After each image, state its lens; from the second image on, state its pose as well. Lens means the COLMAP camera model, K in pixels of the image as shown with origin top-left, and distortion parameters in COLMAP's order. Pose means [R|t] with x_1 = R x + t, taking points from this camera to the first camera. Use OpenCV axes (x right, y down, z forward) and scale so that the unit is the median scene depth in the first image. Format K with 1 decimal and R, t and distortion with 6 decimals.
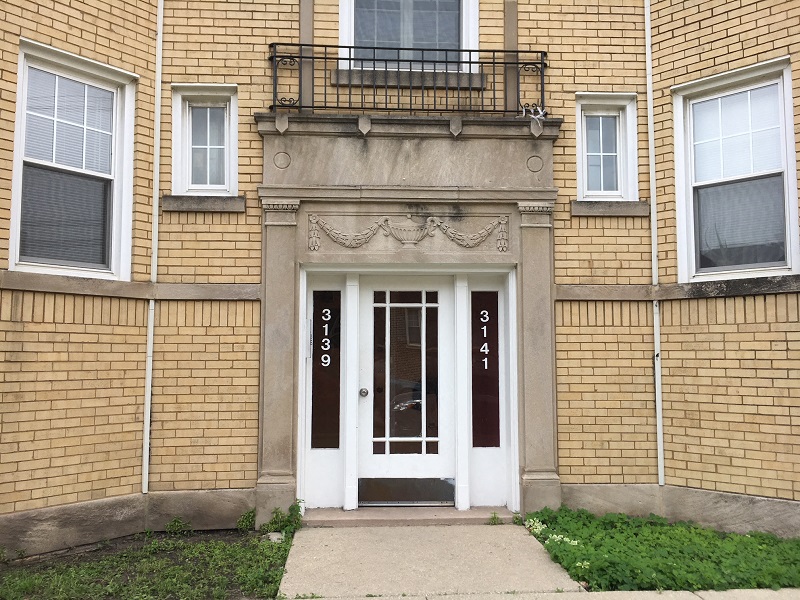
lens RADIAL K [[676.9, 0, 399.6], [0, 676.9, 302.6], [0, 0, 1]] dist [0.013496, -0.047859]
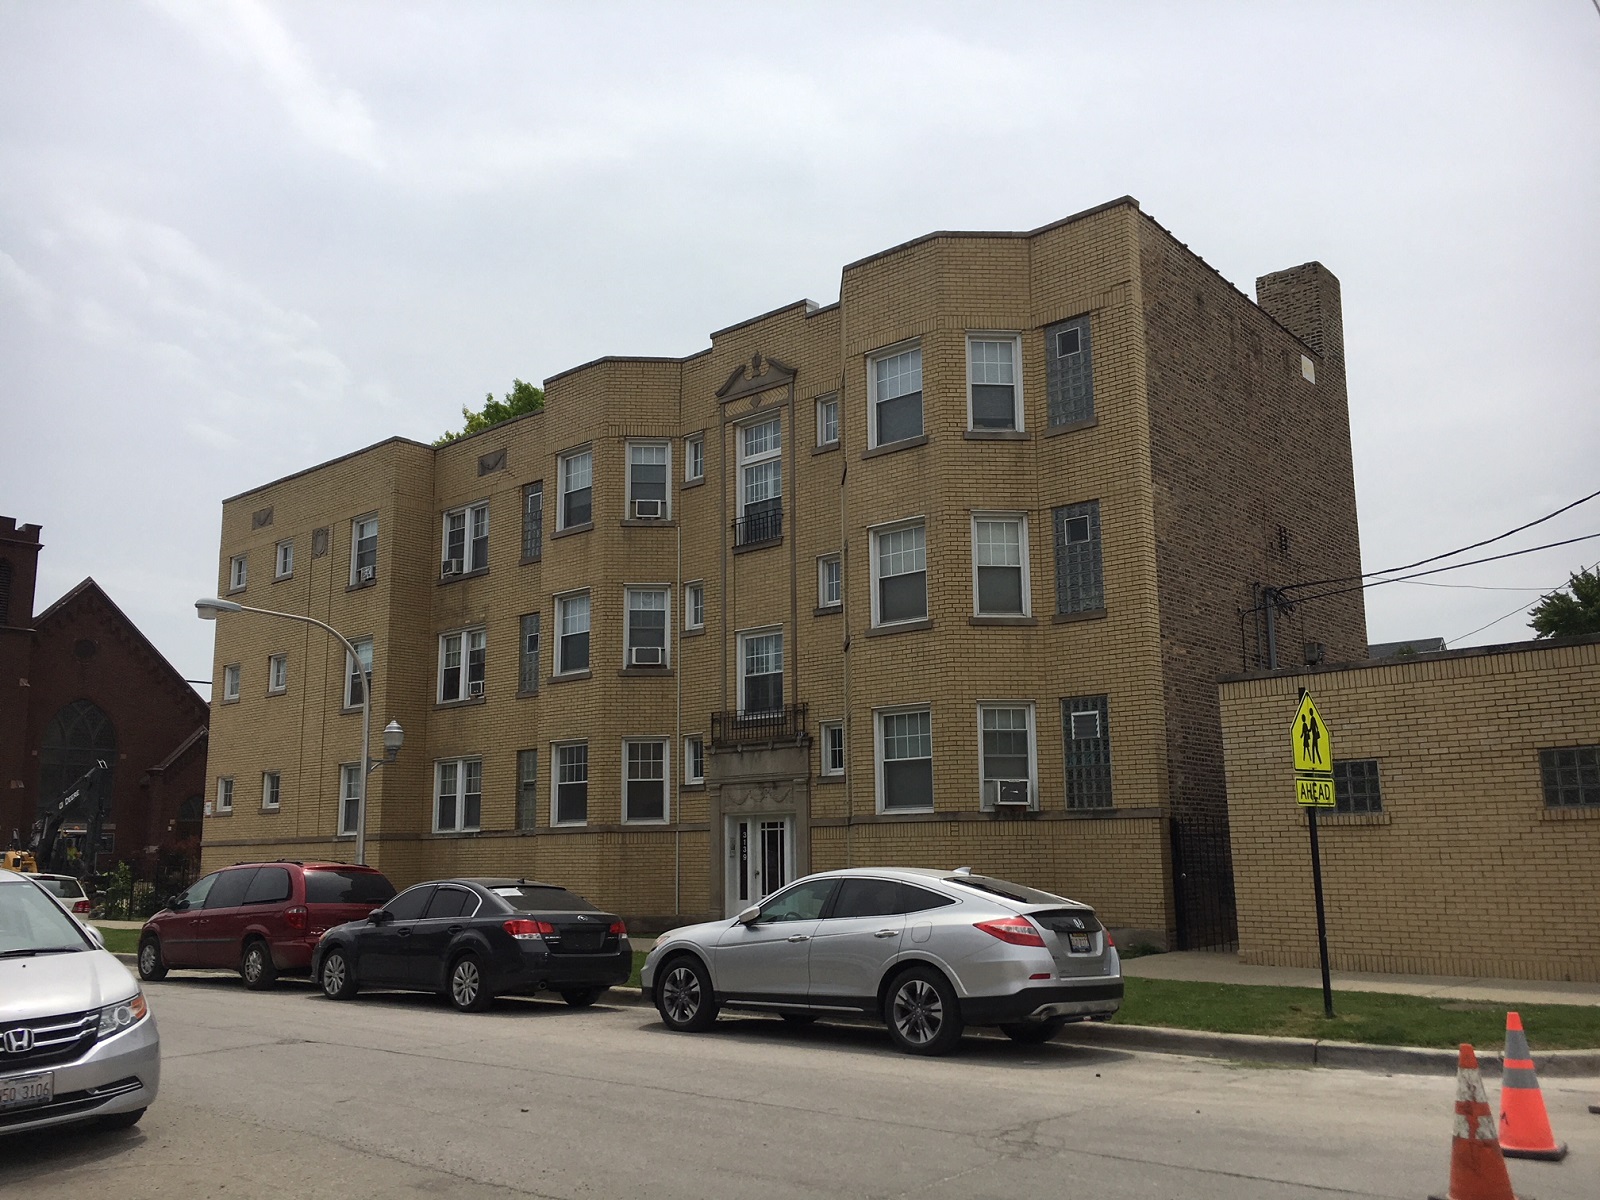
lens RADIAL K [[1353.9, 0, 801.8], [0, 1353.9, 600.3], [0, 0, 1]] dist [0.013496, -0.047859]
pose [[0.717613, -0.139085, -0.682413, 3.114780], [0.068473, 0.989198, -0.129607, -0.151174], [0.693068, 0.046281, 0.719385, -2.015911]]
